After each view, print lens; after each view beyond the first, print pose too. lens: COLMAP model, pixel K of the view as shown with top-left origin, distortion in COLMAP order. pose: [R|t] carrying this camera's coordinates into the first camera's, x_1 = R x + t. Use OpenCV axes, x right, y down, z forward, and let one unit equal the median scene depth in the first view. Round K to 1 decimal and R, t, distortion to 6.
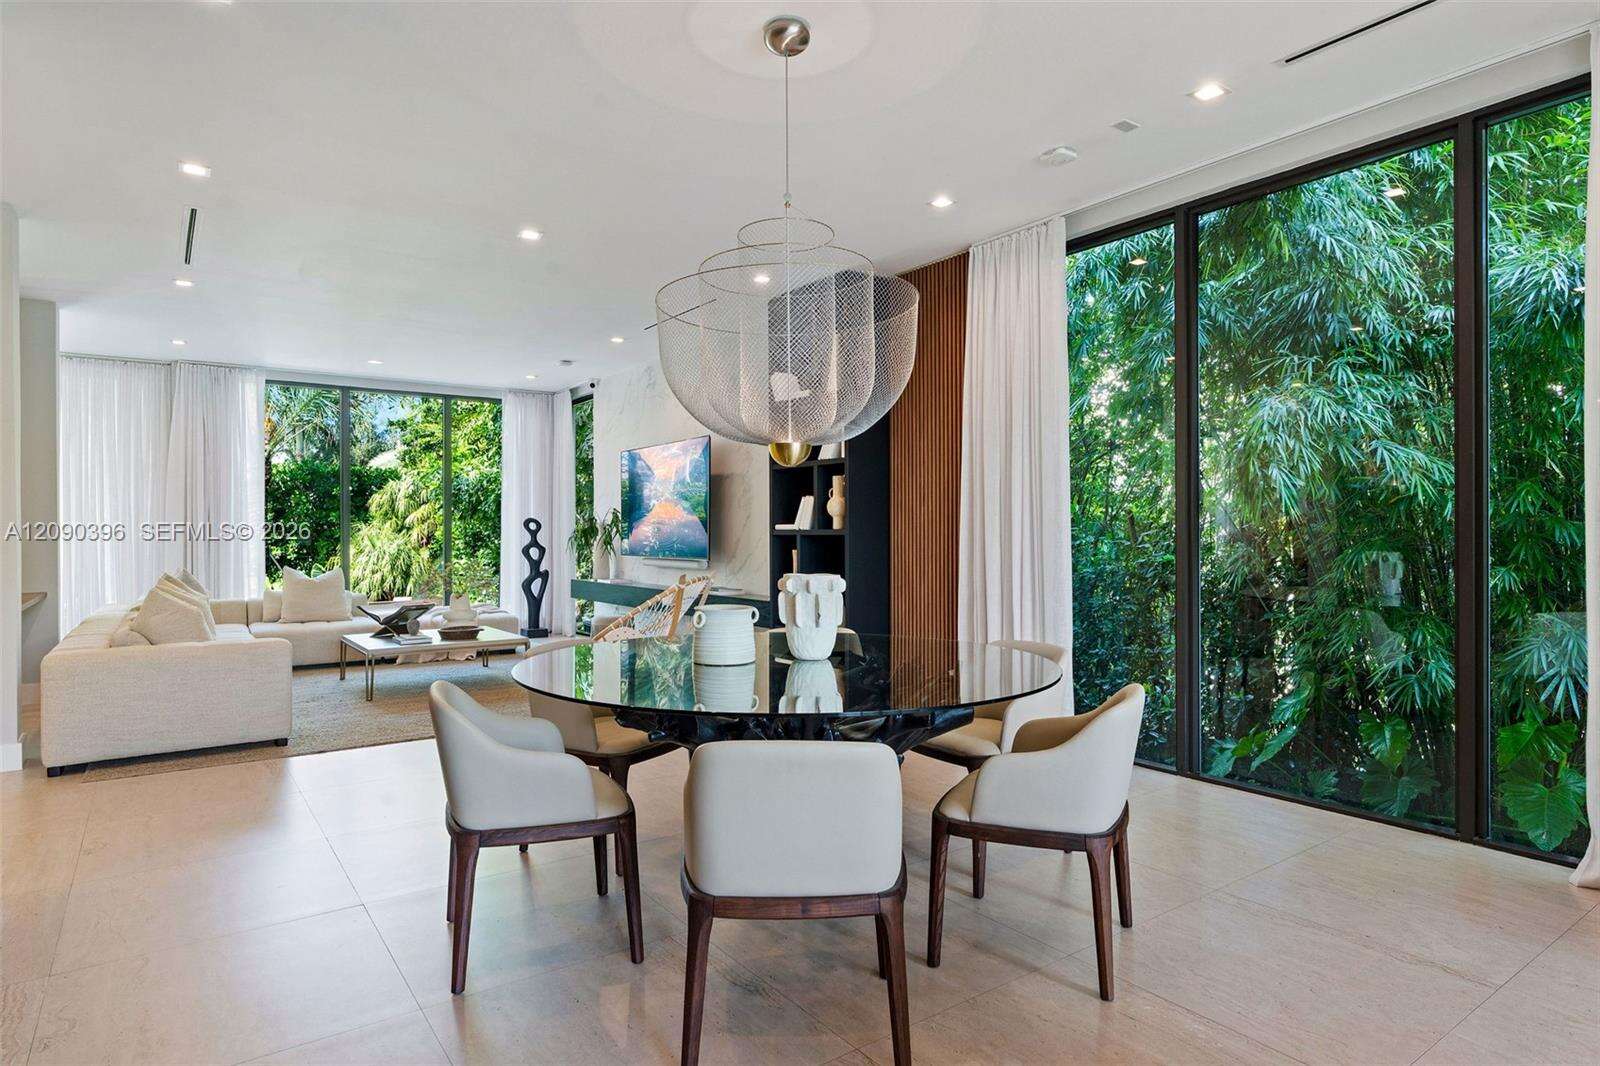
lens RADIAL K [[890.7, 0, 800.1], [0, 890.7, 542.1], [0, 0, 1]] dist [-0.007289, 0.003329]
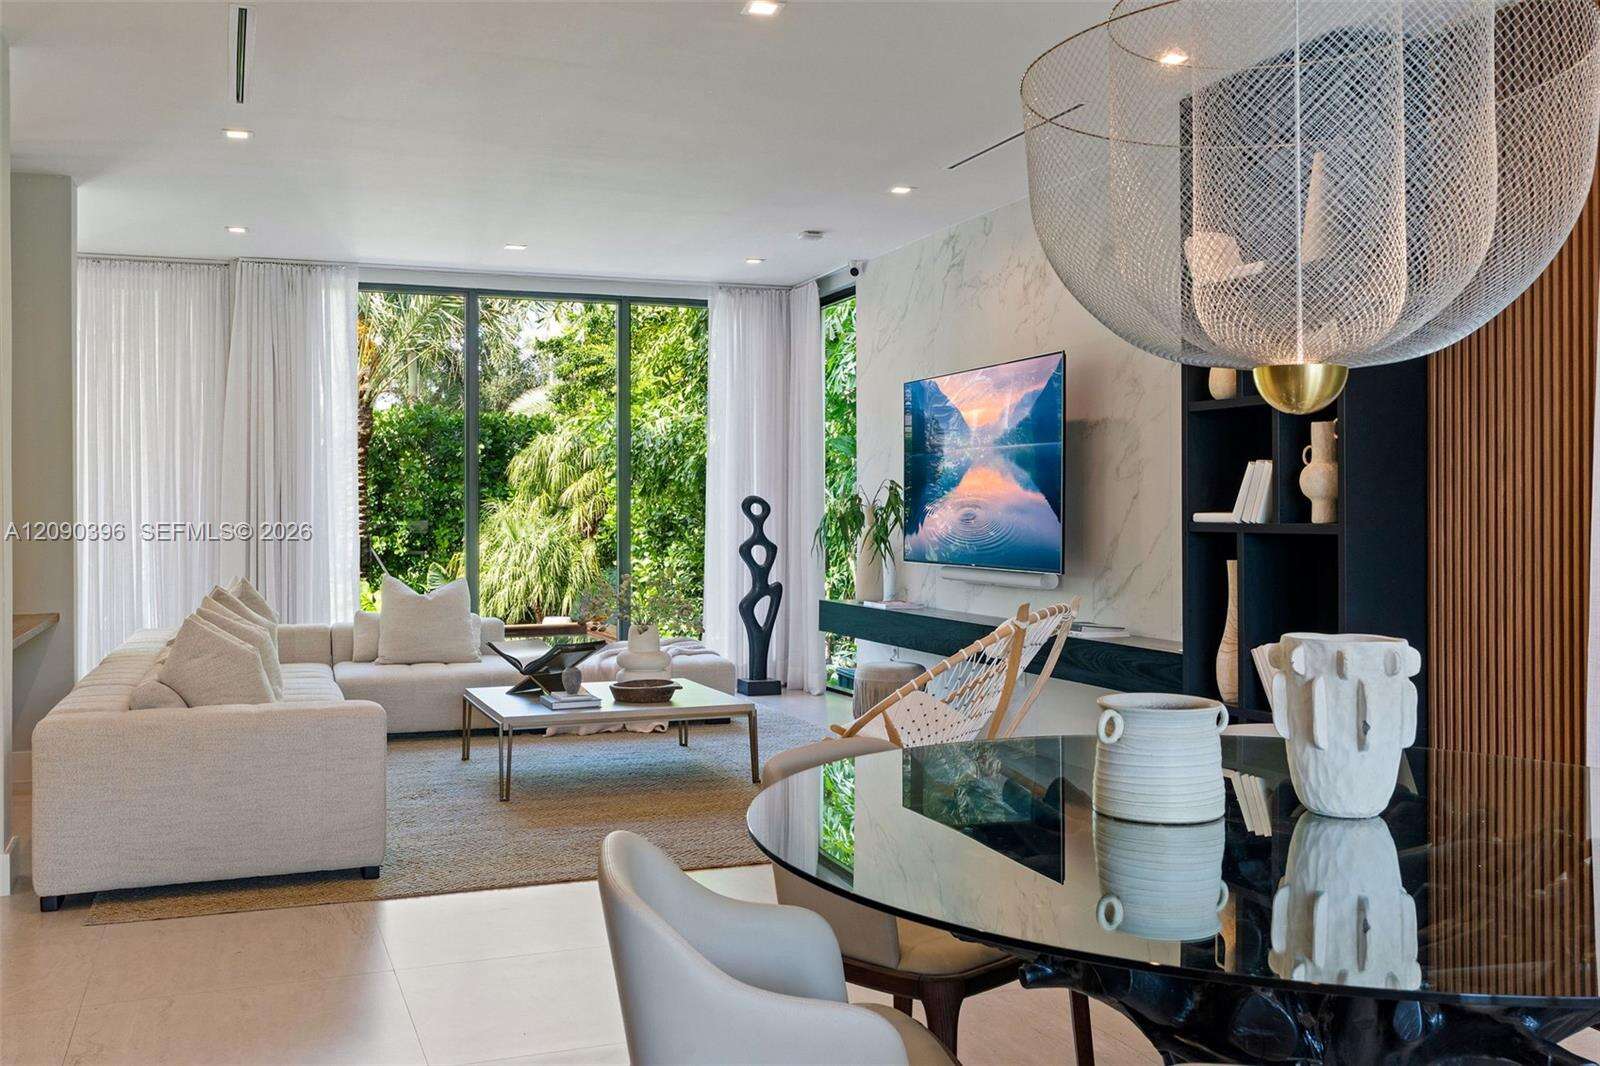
lens RADIAL K [[1469.6, 0, 795.7], [0, 1469.6, 528.6], [0, 0, 1]] dist [0.014473, 0.000000]
pose [[0.966598, 0.003079, -0.256277, -0.025654], [-0.002770, 0.999995, 0.001566, -0.008421], [0.256281, -0.000803, 0.966602, 0.058707]]
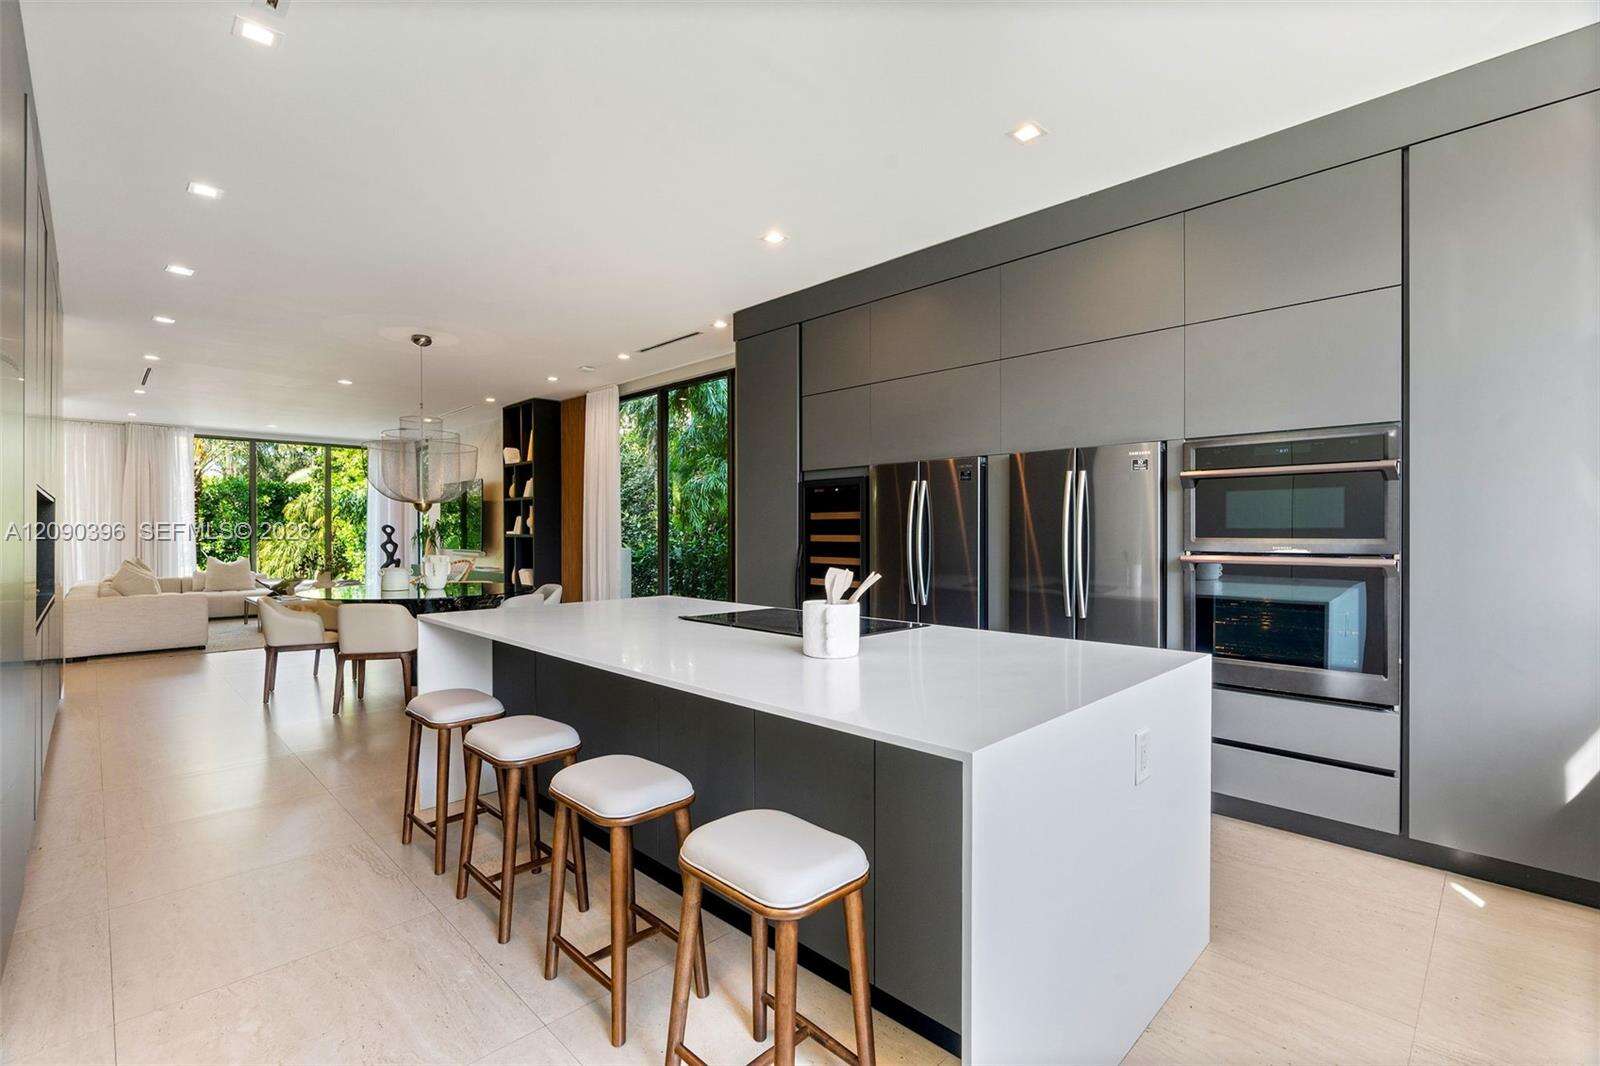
lens RADIAL K [[721.2, 0, 791.9], [0, 721.2, 542.1], [0, 0, 1]] dist [0.001715, 0.000841]
pose [[0.989432, -0.000212, 0.144996, 0.266875], [-0.000369, 0.999992, 0.003979, -0.002999], [-0.144995, -0.003990, 0.989424, -0.429857]]
